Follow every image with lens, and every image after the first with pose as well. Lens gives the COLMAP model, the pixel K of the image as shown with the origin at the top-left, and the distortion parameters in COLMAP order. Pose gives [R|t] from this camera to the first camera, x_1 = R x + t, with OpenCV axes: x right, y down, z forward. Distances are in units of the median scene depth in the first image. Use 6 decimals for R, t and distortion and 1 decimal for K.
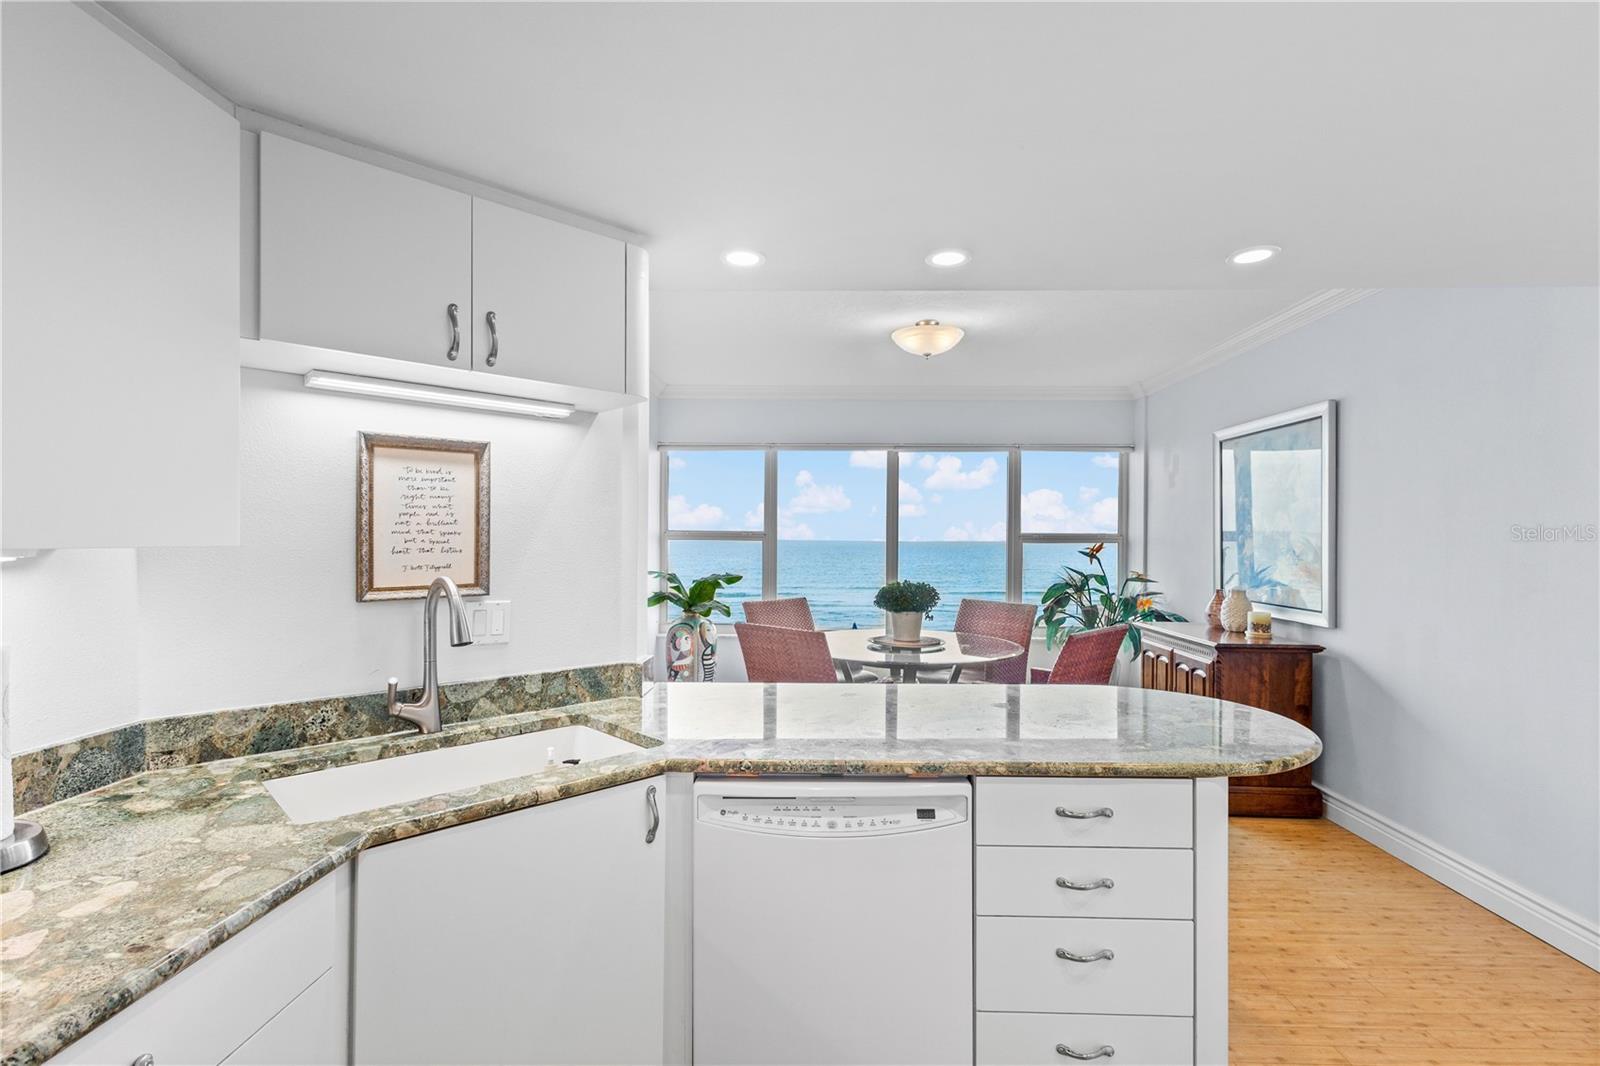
lens RADIAL K [[746.8, 0, 807.0], [0, 746.8, 541.4], [0, 0, 1]] dist [0.005150, -0.000050]
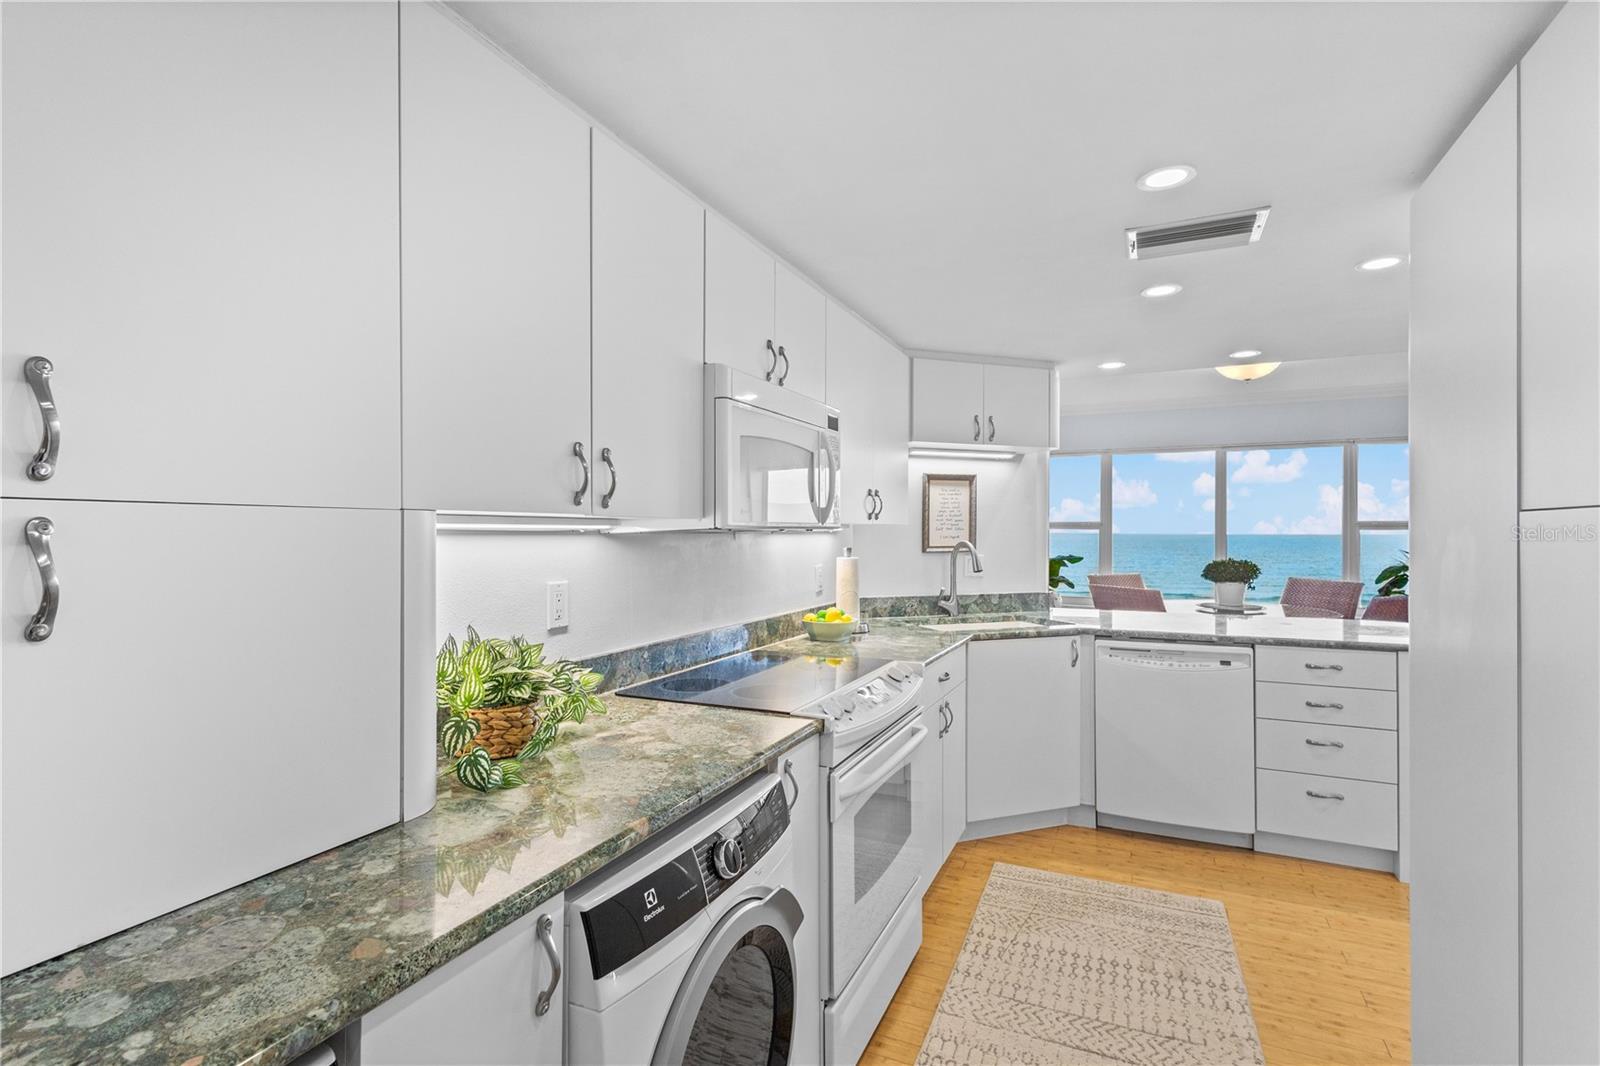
lens RADIAL K [[744.5, 0, 800.0], [0, 744.5, 533.0], [0, 0, 1]] dist [0.005768, -0.000253]
pose [[0.915990, -0.004275, -0.401179, -0.063246], [0.002682, 0.999986, -0.004533, 0.031384], [0.401193, 0.003076, 0.915988, -1.051601]]
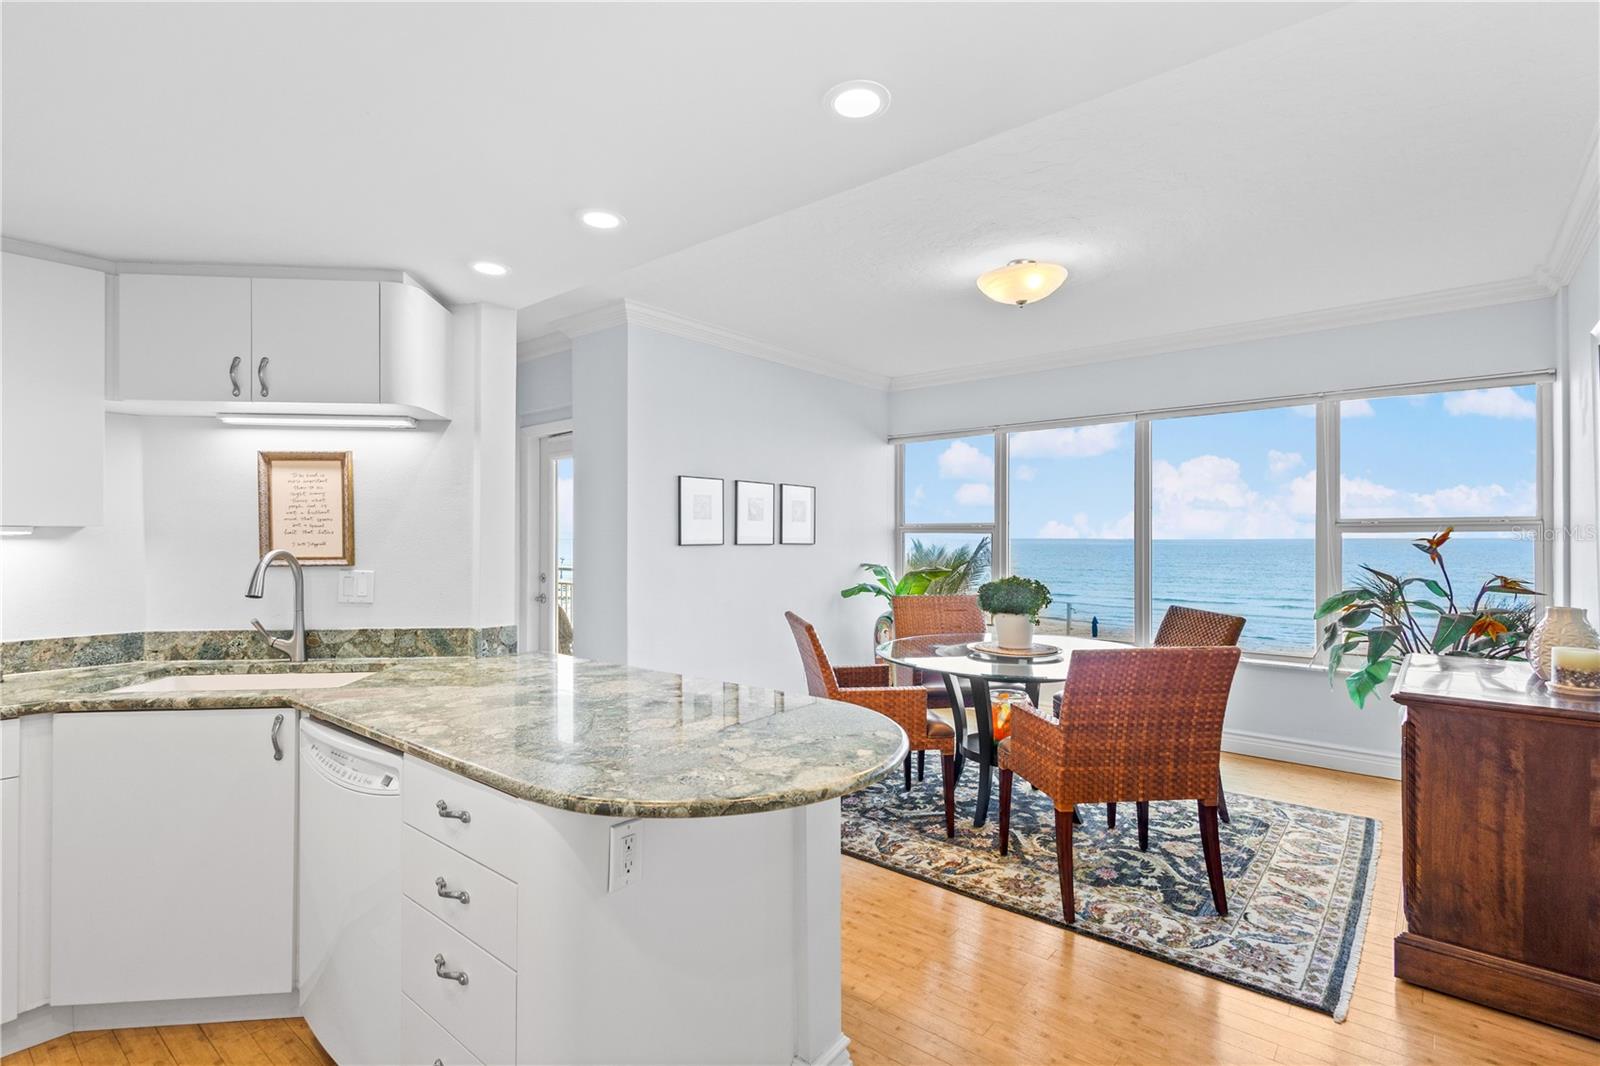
lens RADIAL K [[744.5, 0, 800.0], [0, 744.5, 533.0], [0, 0, 1]] dist [0.005768, -0.000253]
pose [[0.786294, -0.009314, -0.617783, 1.086201], [0.002508, 0.999926, -0.011884, 0.032936], [0.617848, 0.007795, 0.786259, 0.473908]]
